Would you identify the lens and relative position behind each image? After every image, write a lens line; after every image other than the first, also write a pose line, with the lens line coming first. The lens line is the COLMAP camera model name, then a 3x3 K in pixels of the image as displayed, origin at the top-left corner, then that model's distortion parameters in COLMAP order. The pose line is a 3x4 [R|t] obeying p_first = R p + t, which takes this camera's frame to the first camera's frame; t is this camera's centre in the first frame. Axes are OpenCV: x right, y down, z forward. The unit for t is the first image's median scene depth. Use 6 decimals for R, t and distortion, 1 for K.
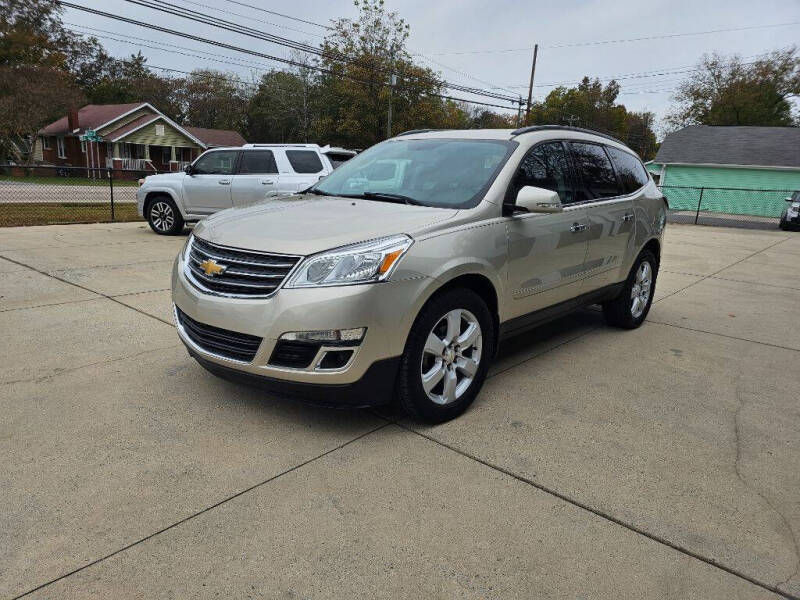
lens RADIAL K [[532.3, 0, 390.4], [0, 532.3, 305.2], [0, 0, 1]] dist [0.066288, -0.060913]
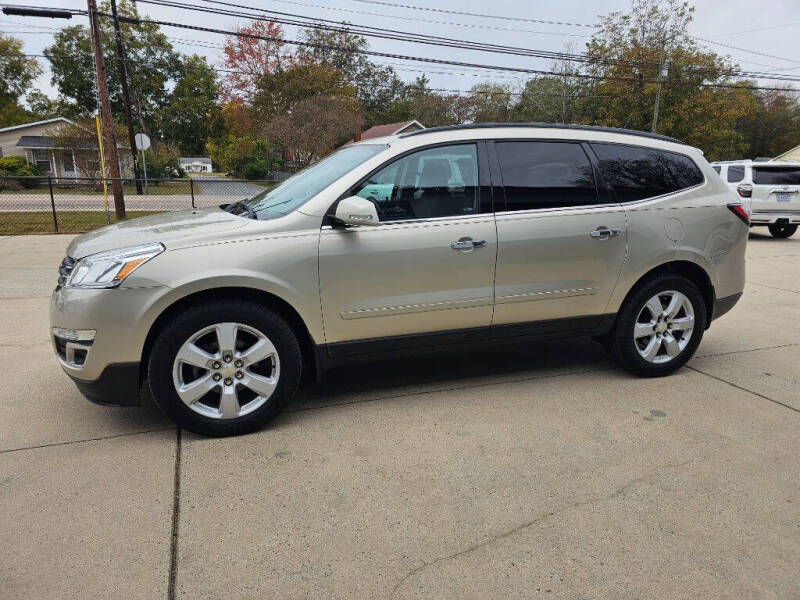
lens RADIAL K [[532.3, 0, 401.4], [0, 532.3, 300.5], [0, 0, 1]] dist [0.066288, -0.060913]
pose [[0.887065, 0.079555, -0.454737, 0.231462], [-0.088187, 0.996101, 0.002237, -0.017119], [0.453142, 0.038117, 0.890623, 0.075256]]
